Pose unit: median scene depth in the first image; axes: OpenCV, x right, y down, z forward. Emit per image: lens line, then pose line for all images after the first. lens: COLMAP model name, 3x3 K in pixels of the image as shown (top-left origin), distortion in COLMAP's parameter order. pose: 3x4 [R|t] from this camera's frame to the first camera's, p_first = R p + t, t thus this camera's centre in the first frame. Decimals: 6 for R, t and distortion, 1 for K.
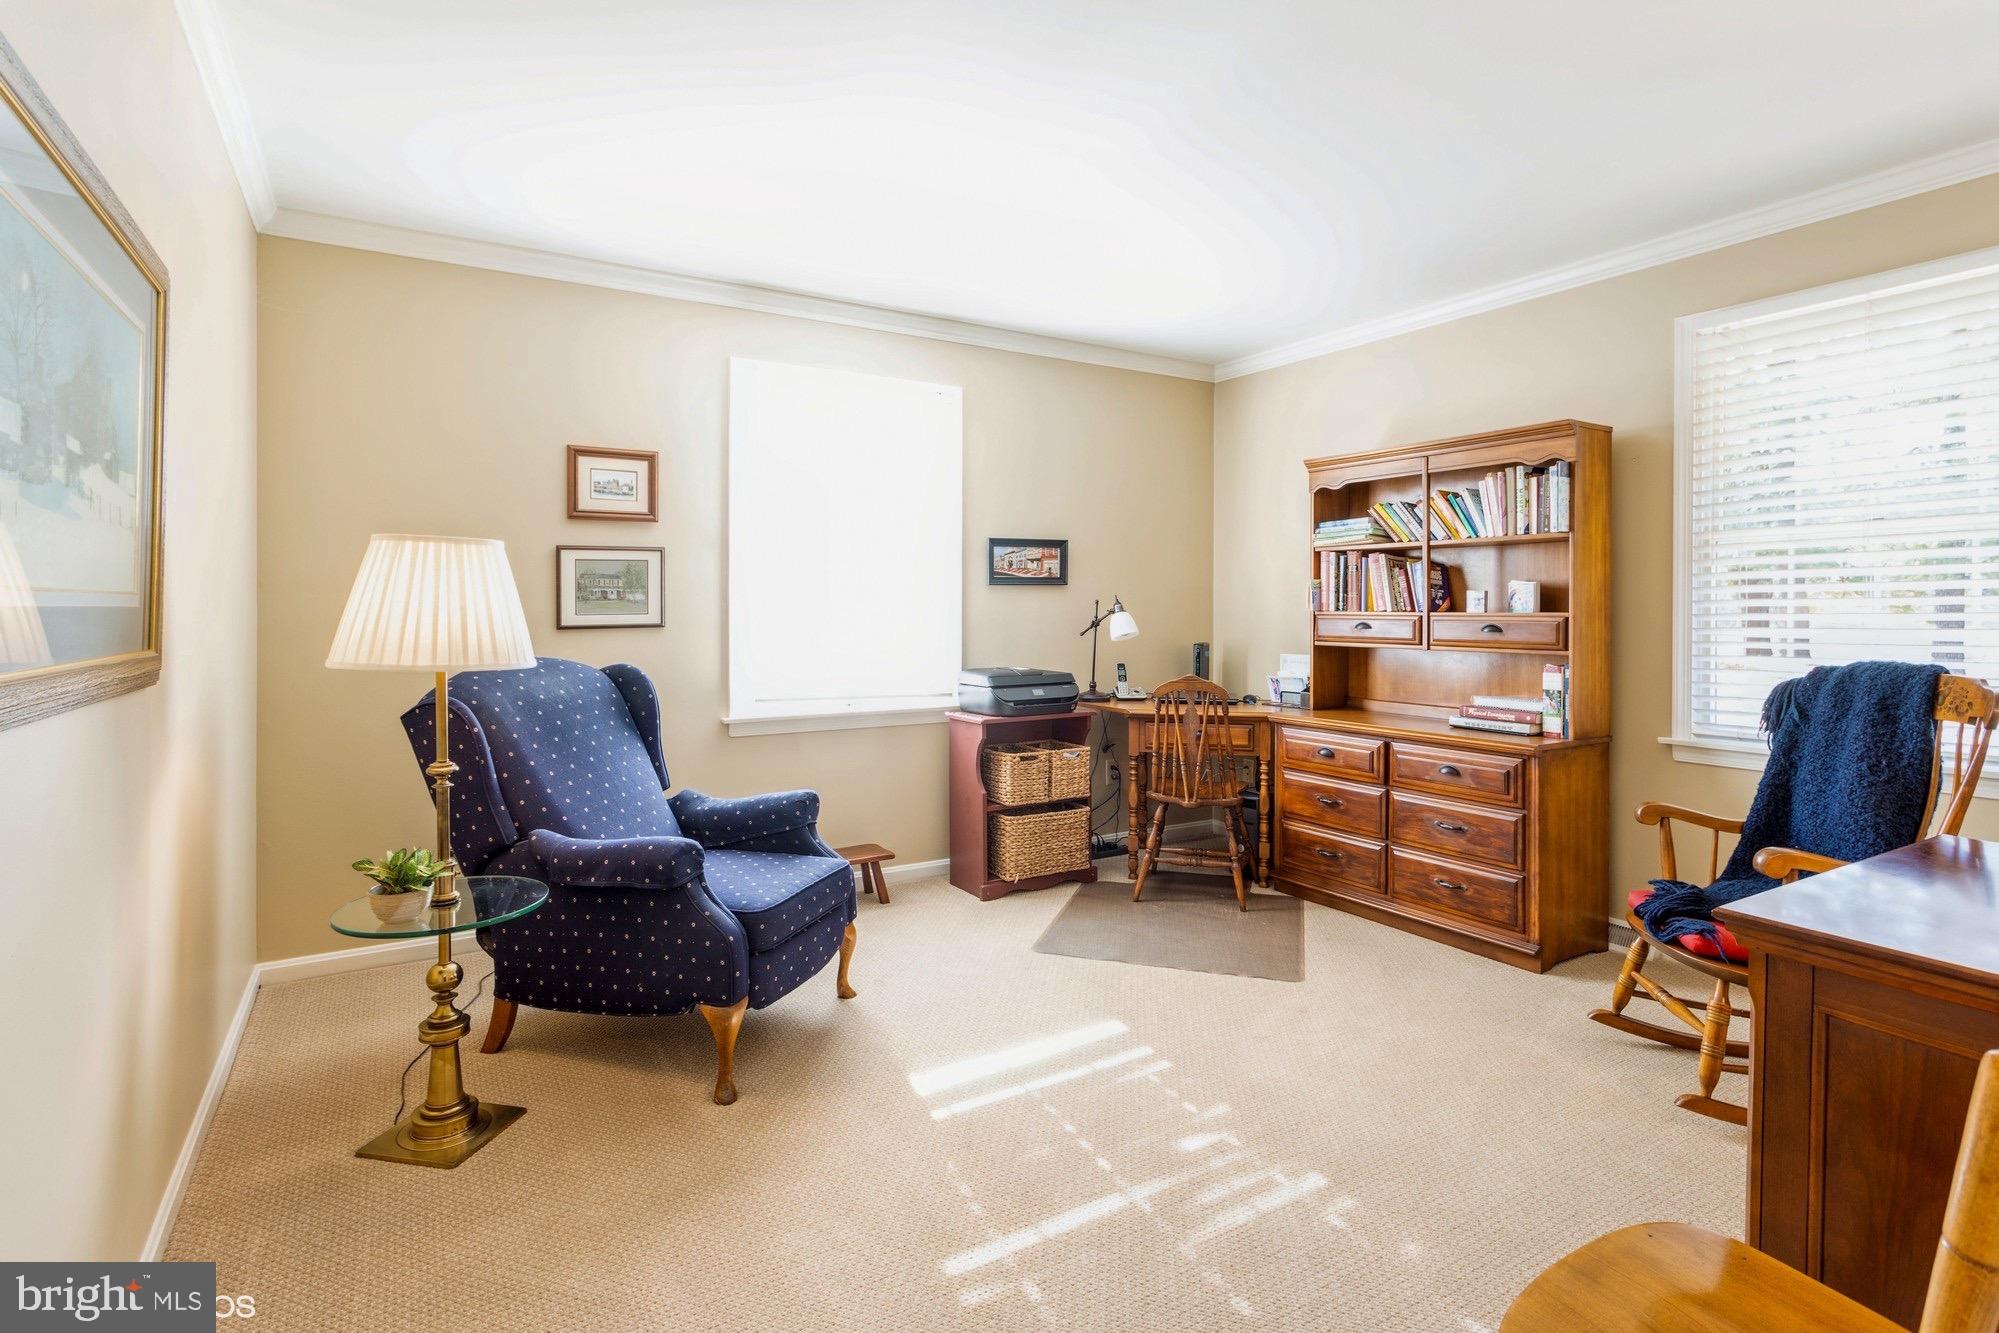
lens RADIAL K [[1031.0, 0, 992.6], [0, 1031.0, 620.5], [0, 0, 1]] dist [0.001935, -0.000441]
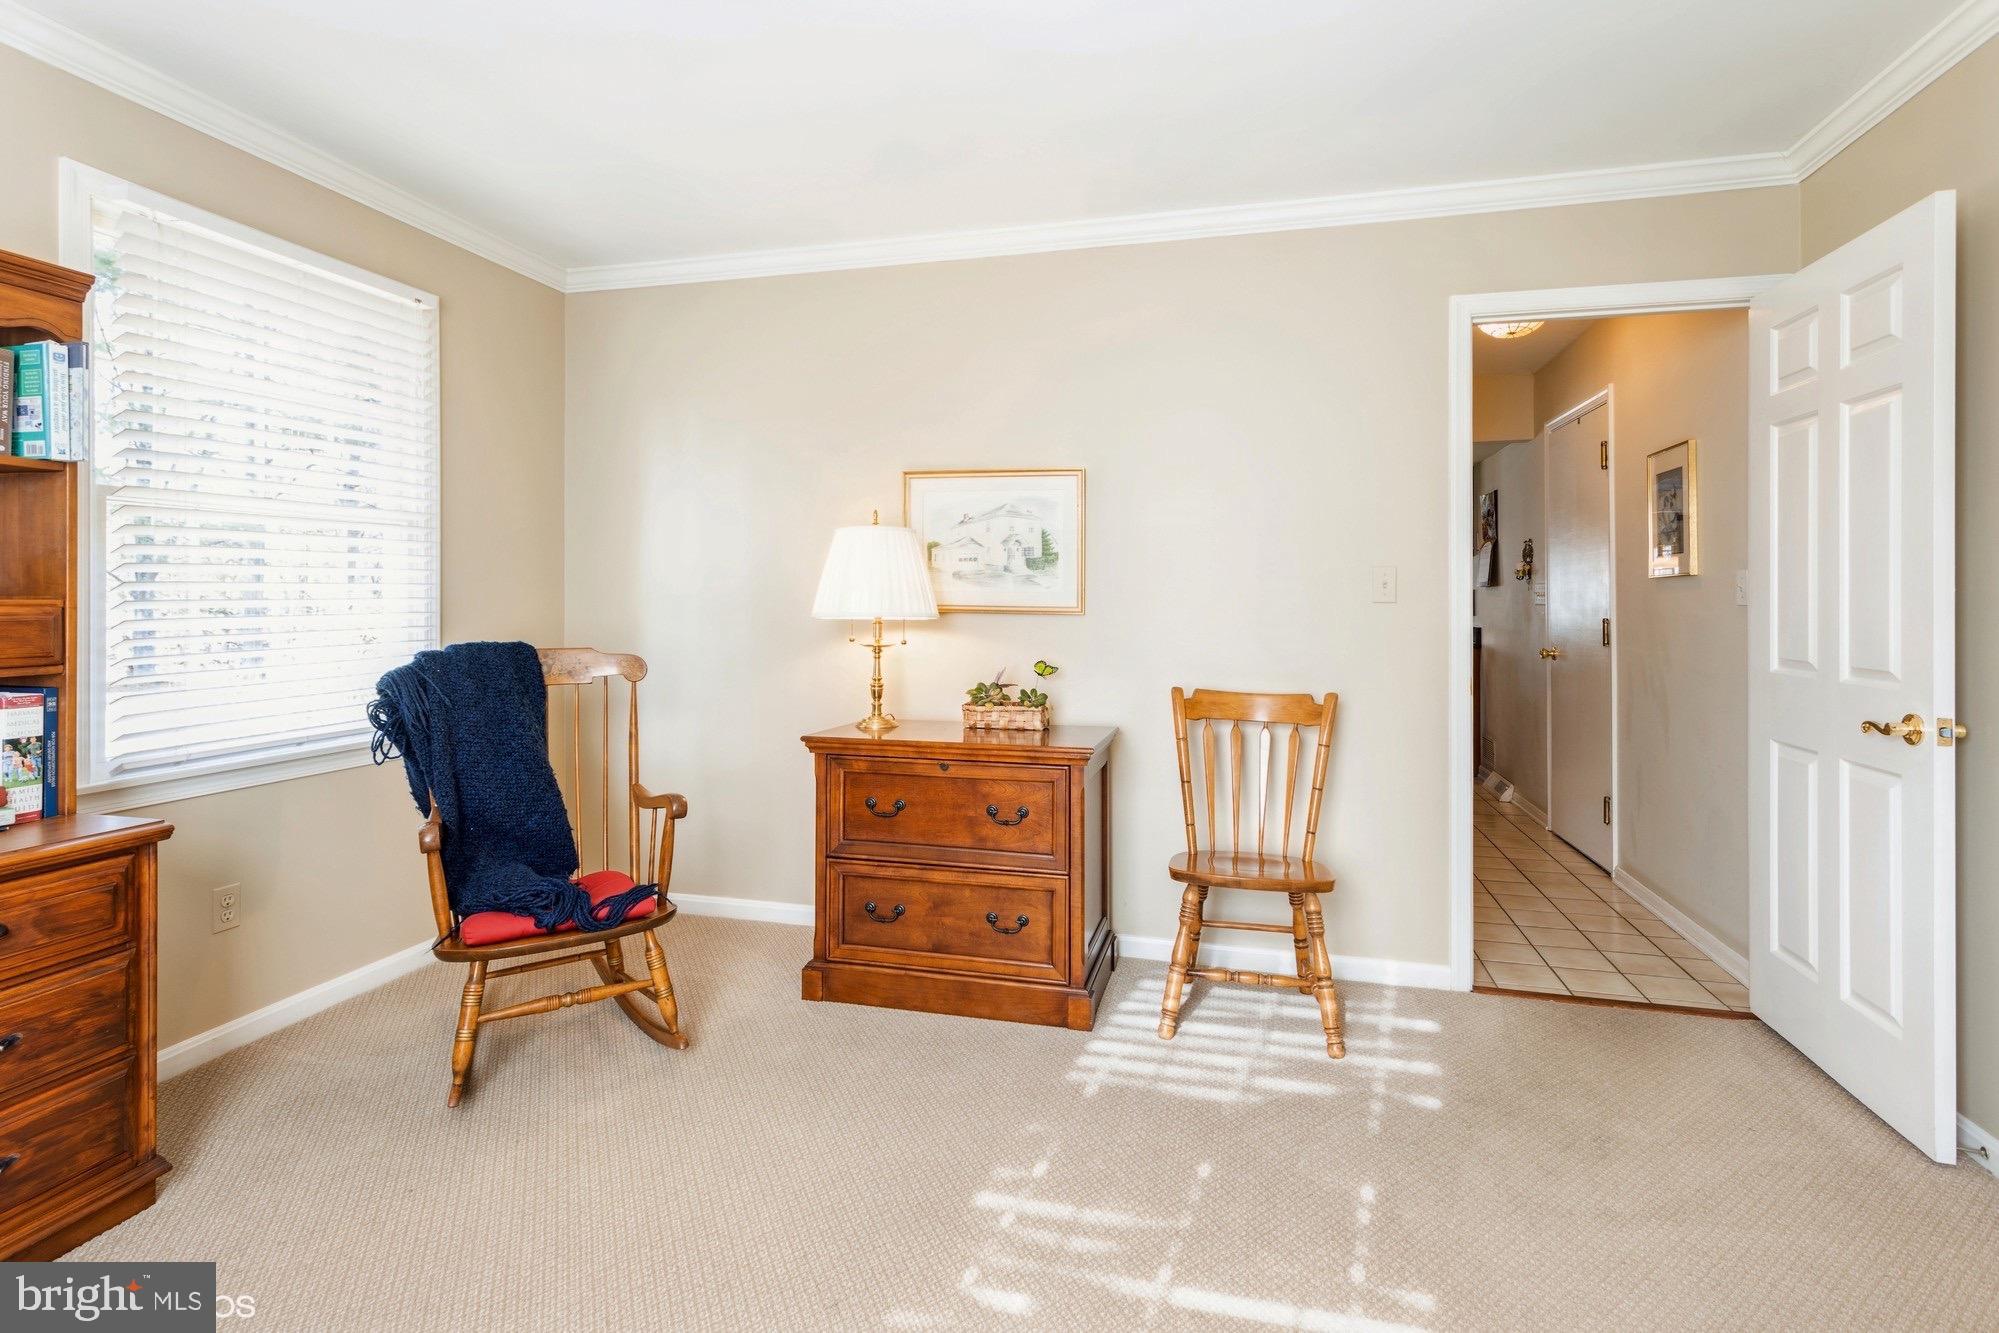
lens RADIAL K [[1031.0, 0, 967.0], [0, 1031.0, 587.4], [0, 0, 1]] dist [0.001935, -0.000441]
pose [[-0.698370, 0.003476, 0.715729, -0.275585], [0.004505, 0.999990, -0.000460, -0.015129], [-0.715723, 0.002903, -0.698378, 1.299826]]
